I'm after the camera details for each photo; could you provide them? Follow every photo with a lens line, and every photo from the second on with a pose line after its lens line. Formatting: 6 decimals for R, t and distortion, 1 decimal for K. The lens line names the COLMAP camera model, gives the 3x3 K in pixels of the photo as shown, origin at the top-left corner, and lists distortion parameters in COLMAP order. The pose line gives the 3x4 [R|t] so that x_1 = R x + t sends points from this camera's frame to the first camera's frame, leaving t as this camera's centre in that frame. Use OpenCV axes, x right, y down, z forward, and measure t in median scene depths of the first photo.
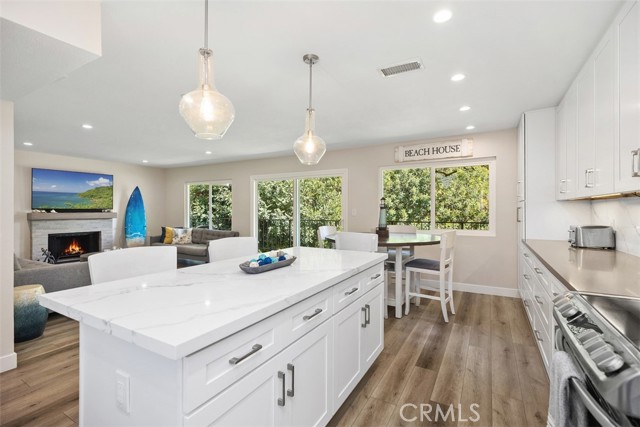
lens RADIAL K [[289.6, 0, 315.3], [0, 289.6, 210.5], [0, 0, 1]] dist [0.012462, 0.000957]
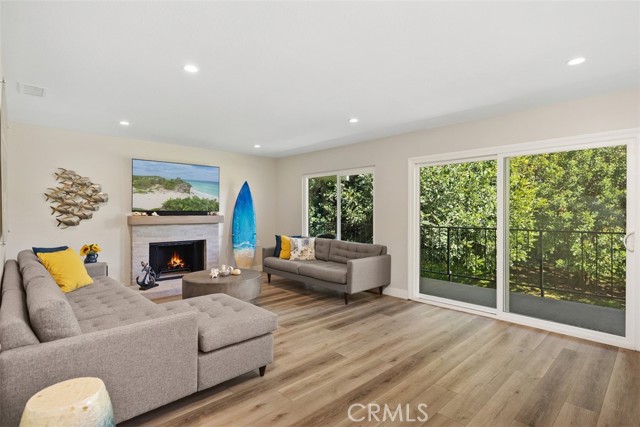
lens RADIAL K [[322.8, 0, 320.3], [0, 322.8, 212.1], [0, 0, 1]] dist [-0.004444, 0.001301]
pose [[0.960957, -0.000468, -0.276696, -0.220338], [-0.000457, 0.999995, -0.003278, 0.000383], [0.276696, 0.003277, 0.960952, 0.279722]]
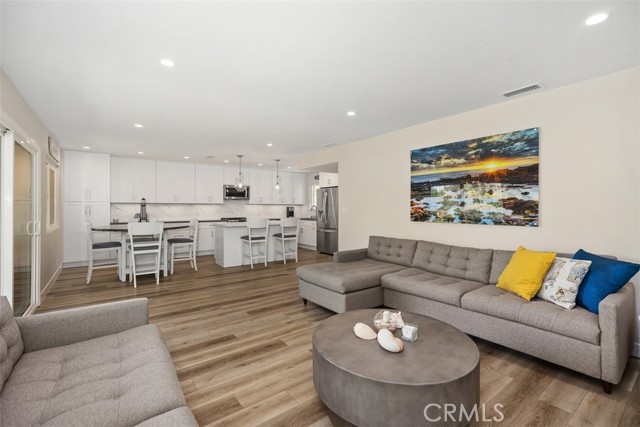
lens RADIAL K [[289.6, 0, 318.7], [0, 289.6, 207.8], [0, 0, 1]] dist [0.012462, 0.000957]
pose [[-0.922870, -0.000389, 0.385111, -0.642898], [0.001752, 0.999985, 0.005210, -0.002152], [-0.385107, 0.005483, -0.922855, 1.157073]]
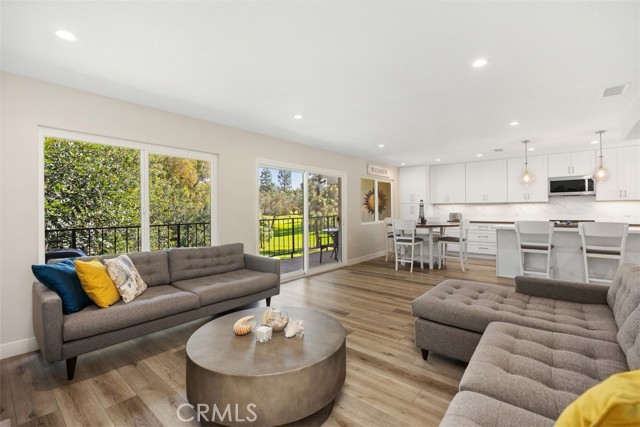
lens RADIAL K [[289.6, 0, 319.6], [0, 289.6, 208.8], [0, 0, 1]] dist [0.012462, 0.000957]
pose [[0.165423, -0.000459, 0.986223, -0.884233], [0.011241, 0.999936, -0.001420, 0.002476], [-0.986159, 0.011321, 0.165418, 0.761488]]
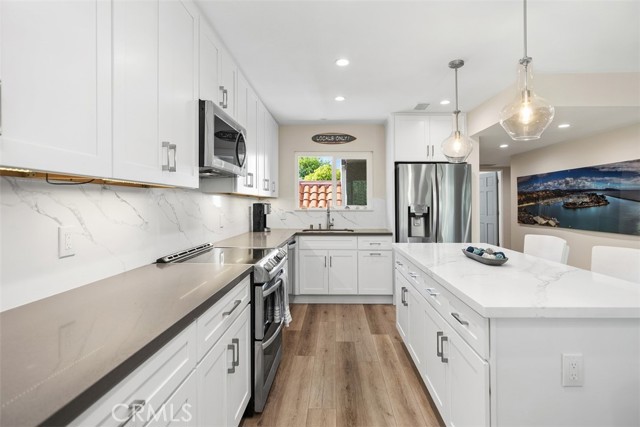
lens RADIAL K [[322.8, 0, 331.4], [0, 322.8, 205.3], [0, 0, 1]] dist [-0.004444, 0.001301]
pose [[-0.863240, -0.000456, -0.504794, 0.260461], [-0.004865, 0.999961, 0.007416, -0.001976], [0.504770, 0.008857, -0.863208, 0.469475]]
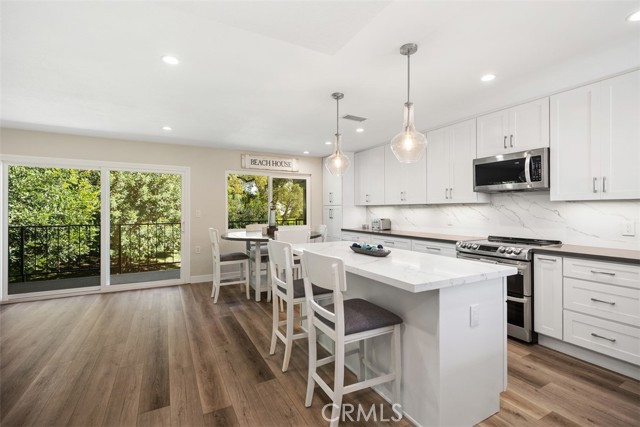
lens RADIAL K [[289.6, 0, 316.8], [0, 289.6, 207.6], [0, 0, 1]] dist [0.012462, 0.000957]
pose [[0.528380, 0.008221, 0.848968, -0.393838], [0.003032, 0.999928, -0.011570, -0.000209], [-0.849003, 0.008688, 0.528317, 0.130491]]
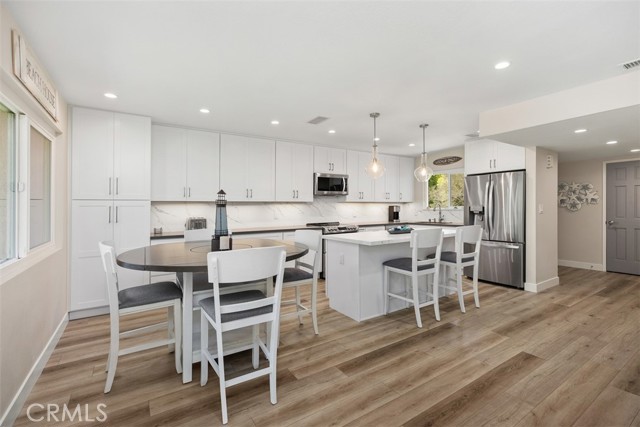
lens RADIAL K [[289.6, 0, 317.2], [0, 289.6, 203.7], [0, 0, 1]] dist [0.012462, 0.000957]
pose [[-0.891897, 0.013240, 0.452045, -0.158072], [0.011111, 0.999911, -0.007364, -0.002867], [-0.452102, -0.001545, -0.891965, 0.877171]]
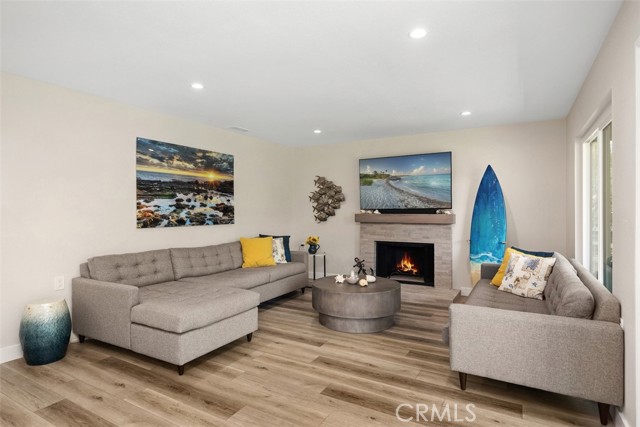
lens RADIAL K [[351.6, 0, 321.5], [0, 351.6, 207.6], [0, 0, 1]] dist [0.003420, -0.000866]
pose [[0.013930, -0.007014, -0.999878, 0.027348], [-0.004114, 0.999967, -0.007072, -0.001331], [0.999895, 0.004212, 0.013901, 0.791837]]
